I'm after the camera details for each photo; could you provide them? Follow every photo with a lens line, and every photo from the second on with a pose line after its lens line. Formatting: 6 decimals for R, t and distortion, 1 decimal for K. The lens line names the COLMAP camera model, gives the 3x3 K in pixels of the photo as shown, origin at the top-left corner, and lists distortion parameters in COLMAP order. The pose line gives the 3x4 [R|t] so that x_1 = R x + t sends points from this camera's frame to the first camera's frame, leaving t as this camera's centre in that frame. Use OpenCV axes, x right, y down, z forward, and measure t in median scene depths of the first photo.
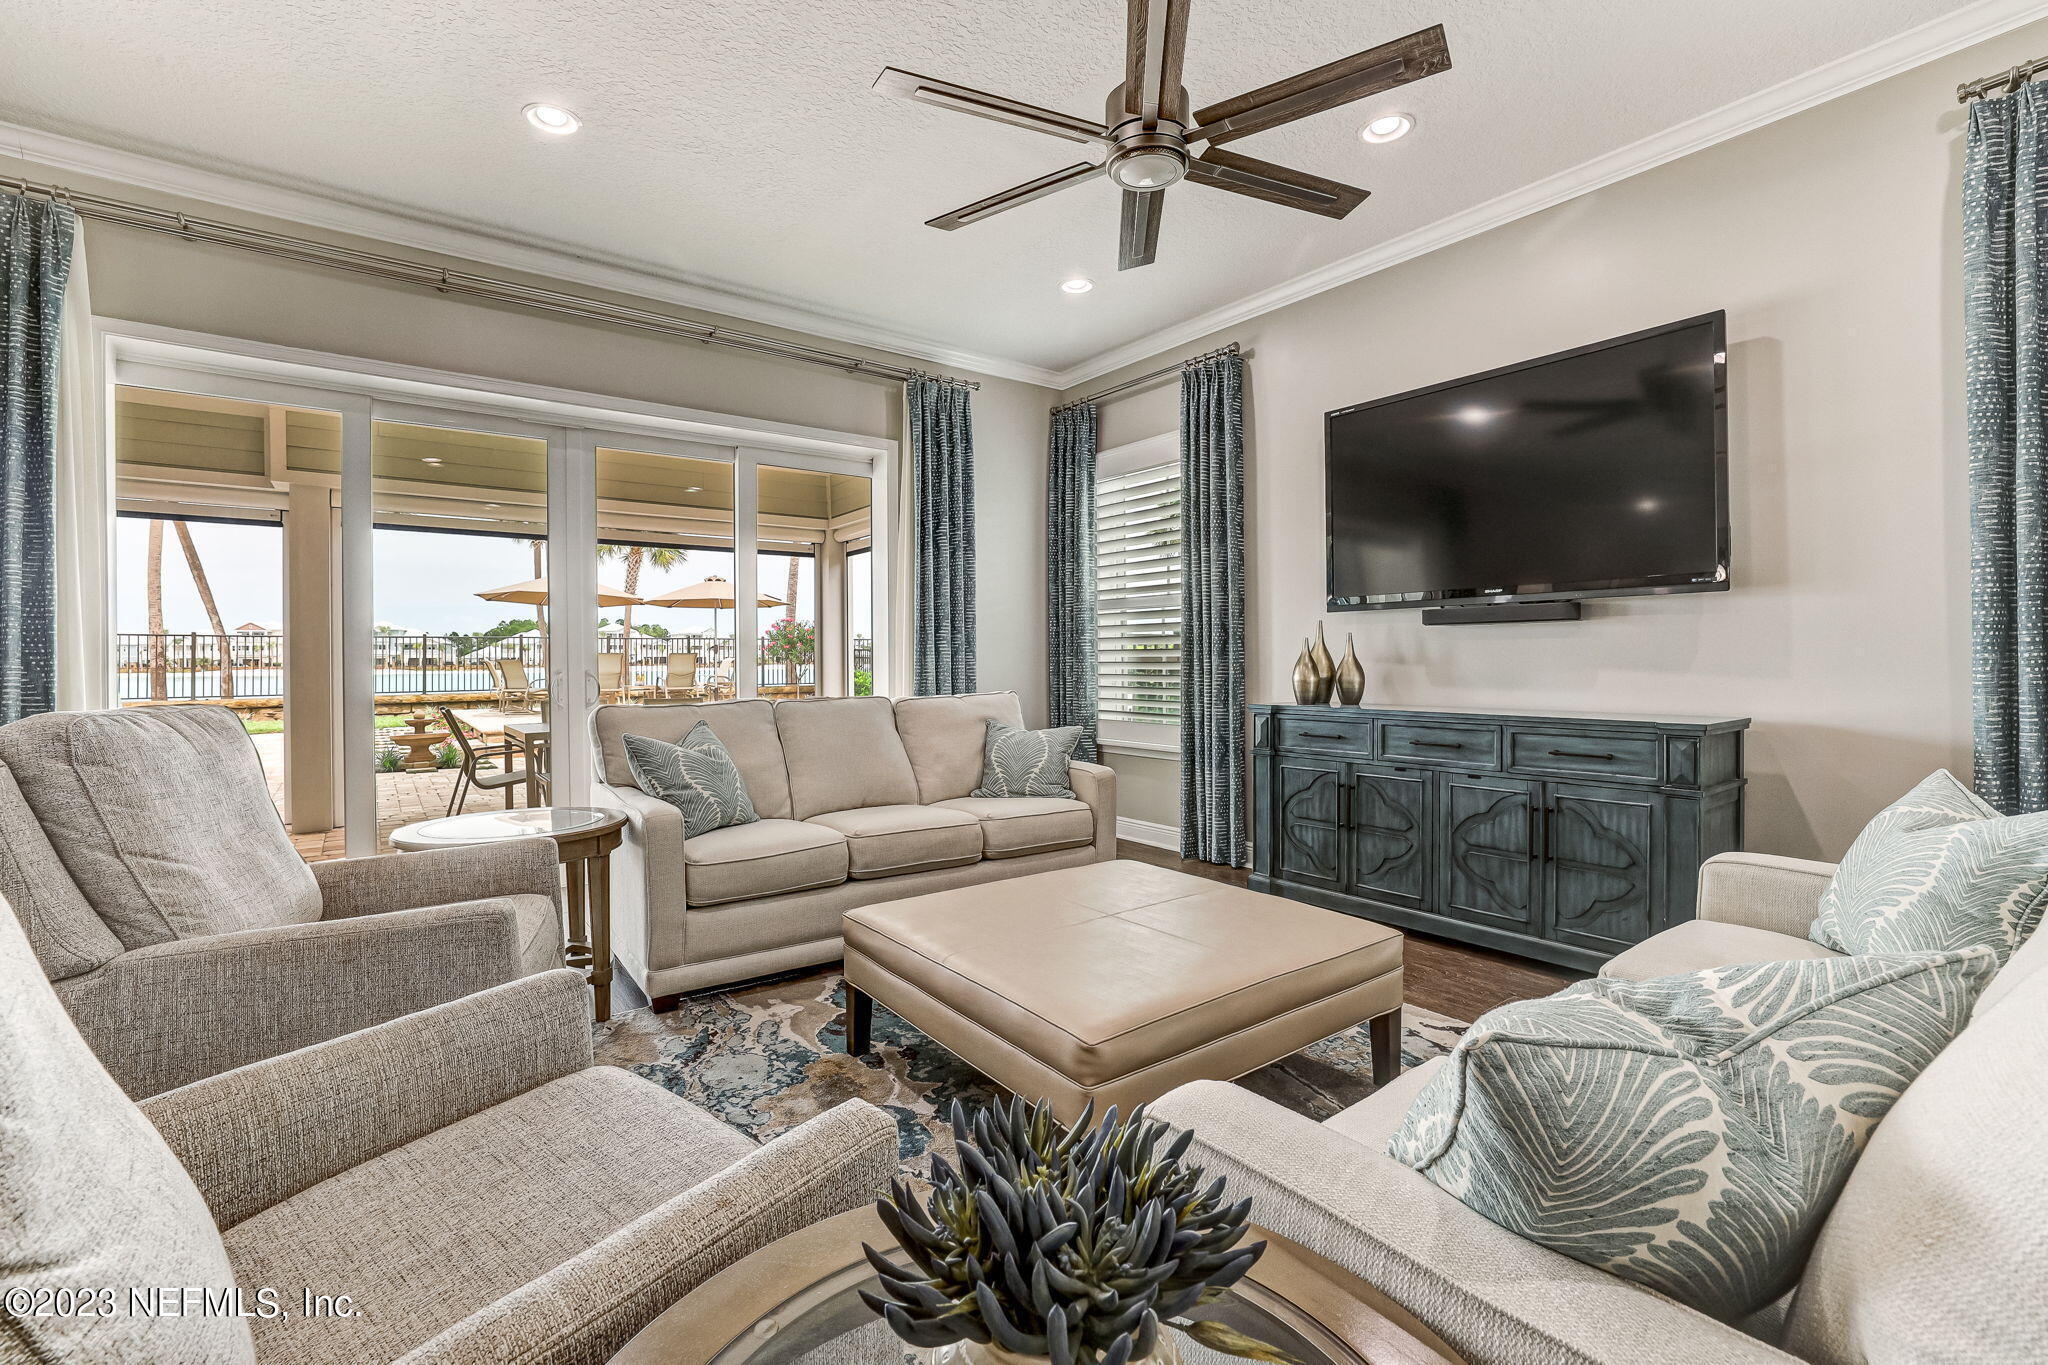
lens RADIAL K [[888.1, 0, 1022.7], [0, 888.1, 657.8], [0, 0, 1]] dist [-0.029673, 0.004352]
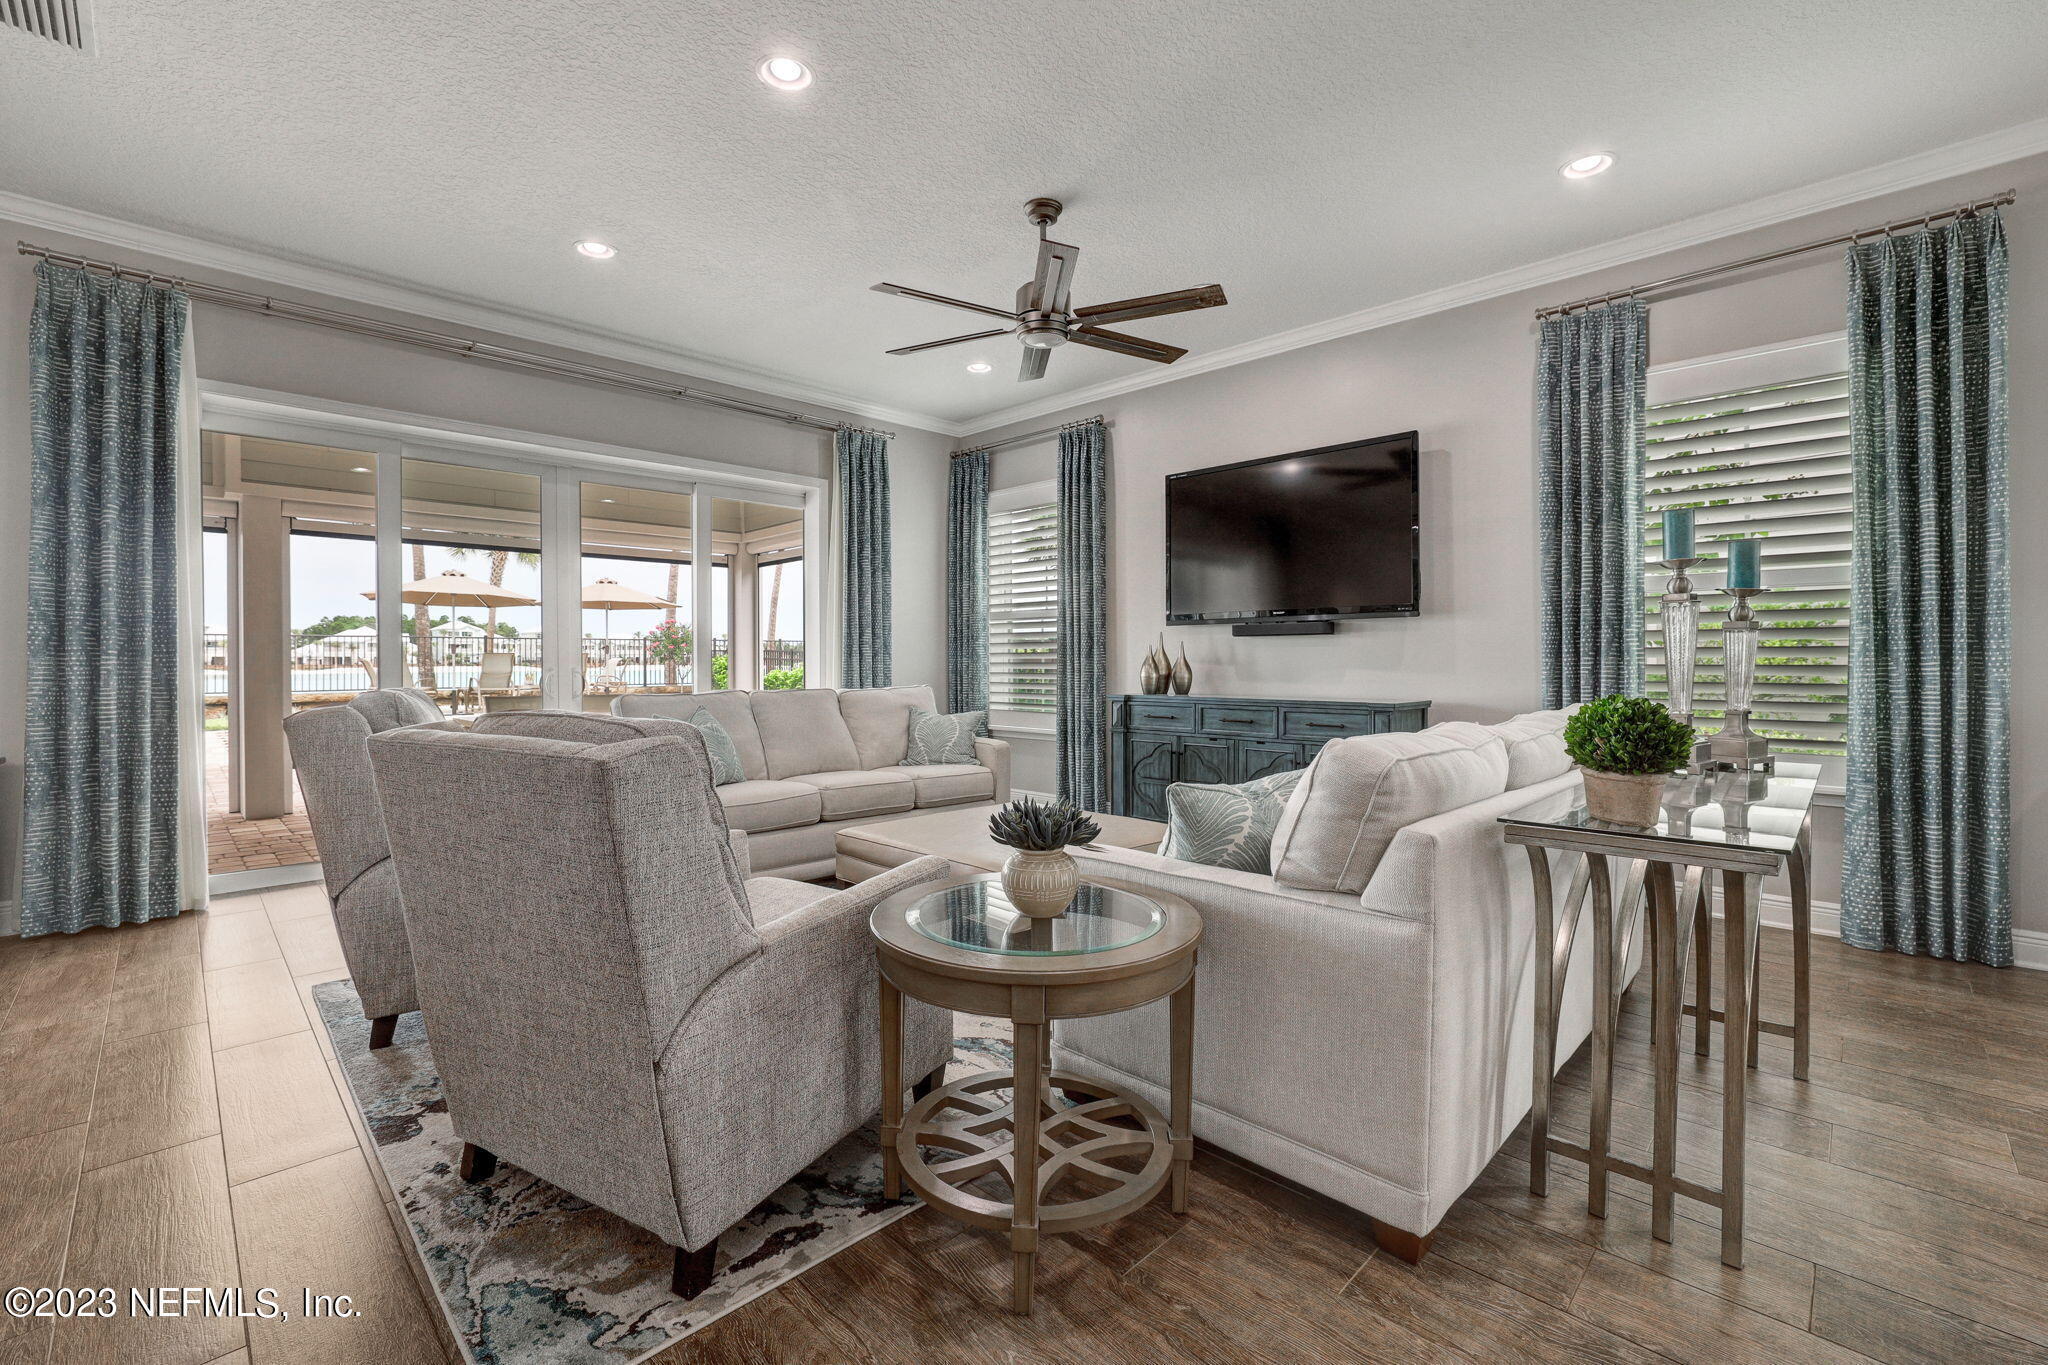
lens RADIAL K [[888.1, 0, 1017.7], [0, 888.1, 667.2], [0, 0, 1]] dist [-0.029673, 0.004352]
pose [[0.990057, 0.002501, 0.140642, -0.059559], [-0.003698, 0.999959, 0.008250, 0.000870], [-0.140615, -0.008688, 0.990026, -0.266512]]
